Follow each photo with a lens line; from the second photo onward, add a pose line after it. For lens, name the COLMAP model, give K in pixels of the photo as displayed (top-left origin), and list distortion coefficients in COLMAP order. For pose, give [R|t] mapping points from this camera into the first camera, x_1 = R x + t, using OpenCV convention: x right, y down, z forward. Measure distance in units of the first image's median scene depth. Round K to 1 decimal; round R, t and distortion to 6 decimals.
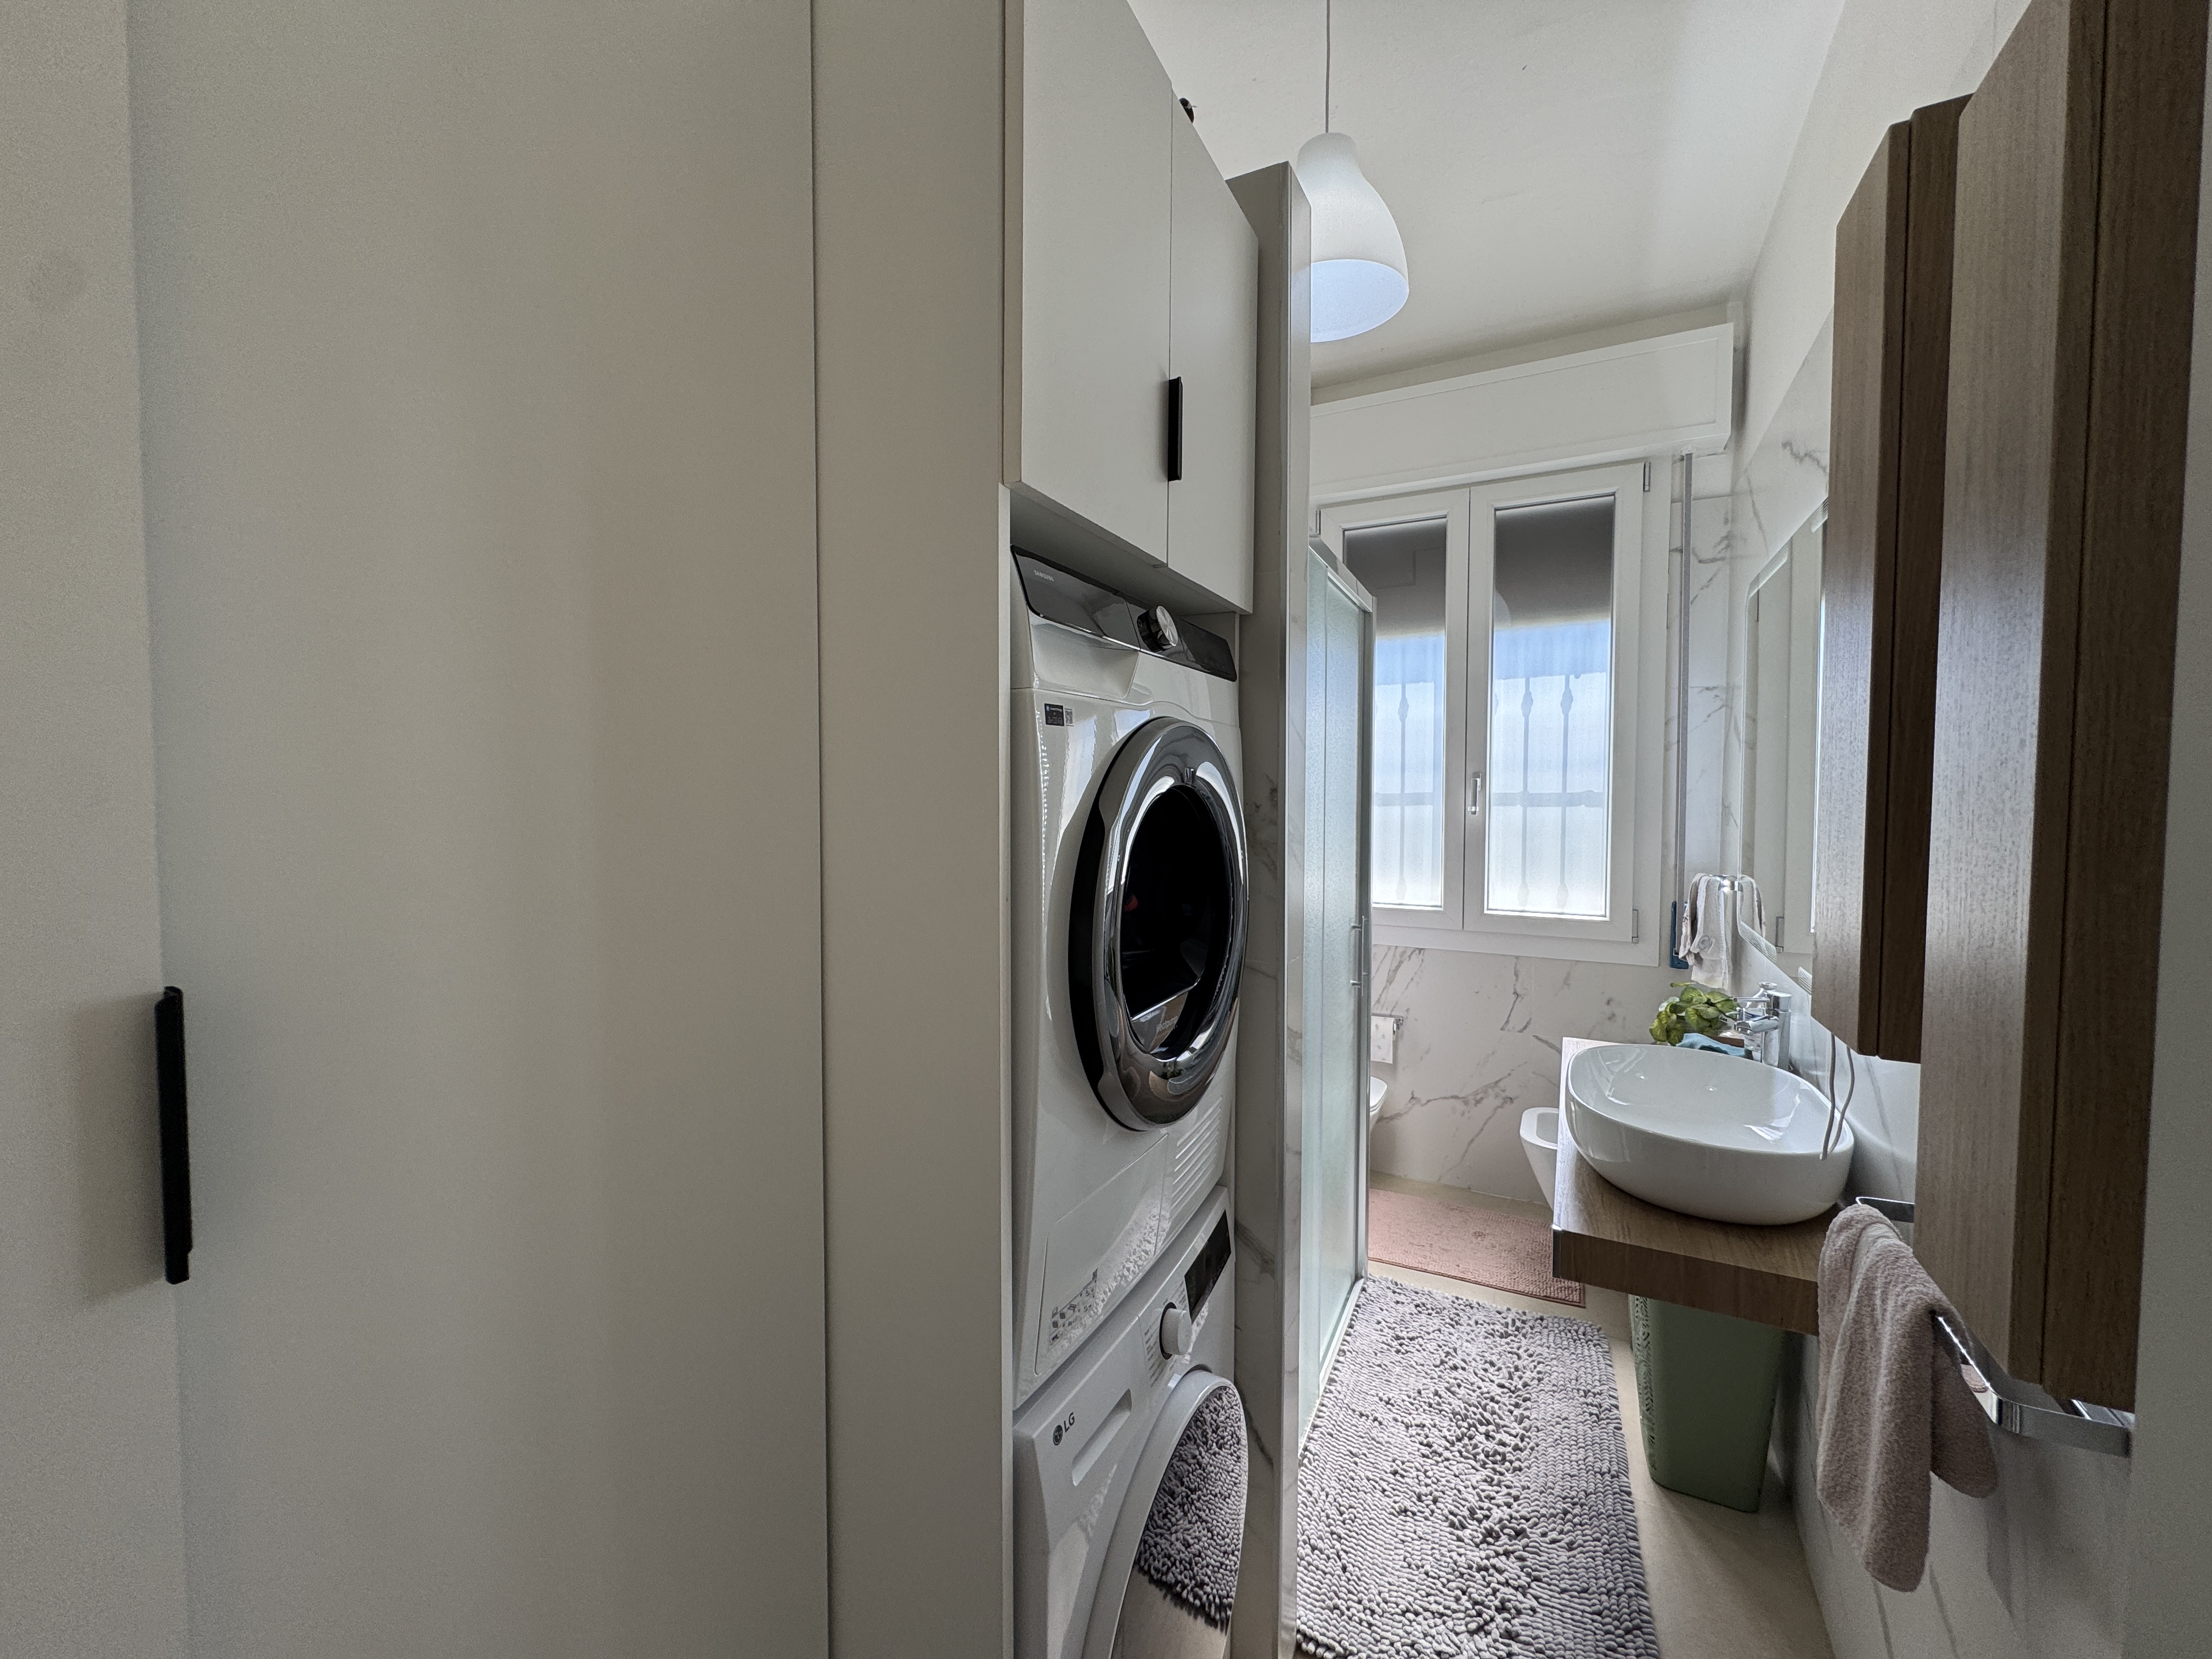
lens RADIAL K [[884.6, 0, 1106.0], [0, 884.6, 829.5], [0, 0, 1]] dist [-0.004249, 0.000441]
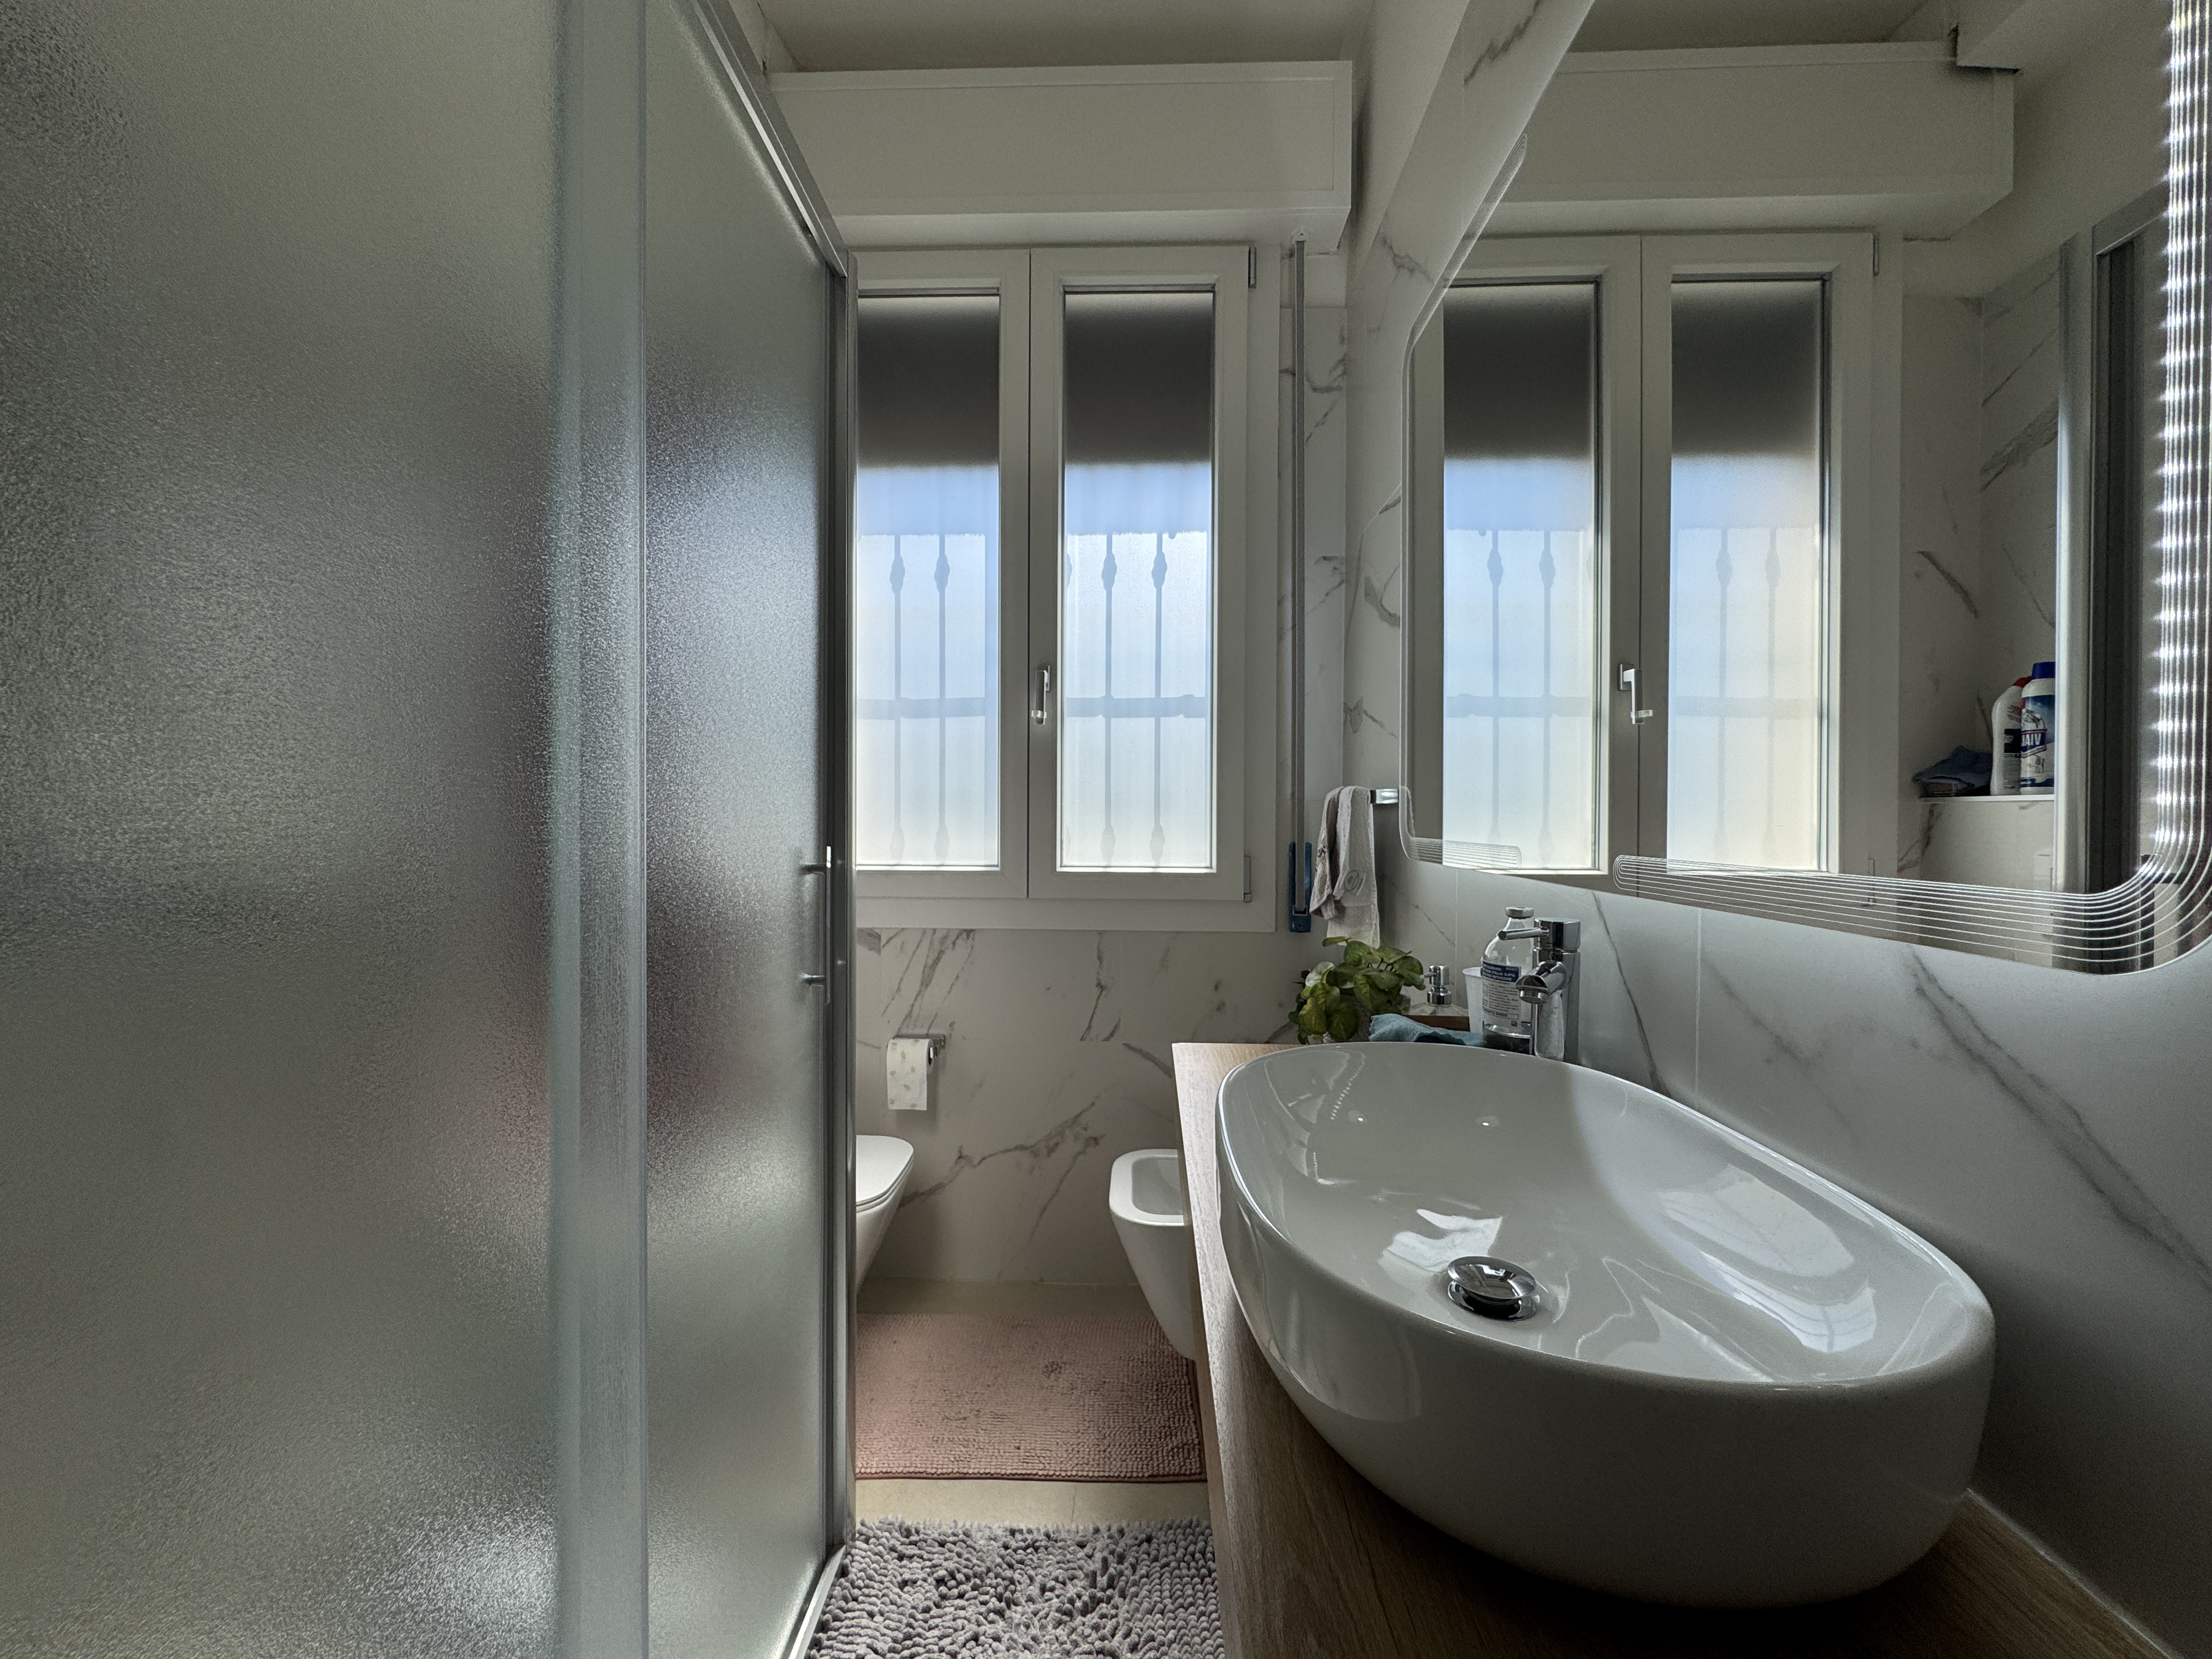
lens RADIAL K [[884.6, 0, 1106.0], [0, 884.6, 829.5], [0, 0, 1]] dist [-0.004249, 0.000441]
pose [[0.902897, -0.000147, 0.429858, 0.183135], [0.013081, 0.999546, -0.027134, 0.088715], [-0.429659, 0.030122, 0.902489, 0.396776]]
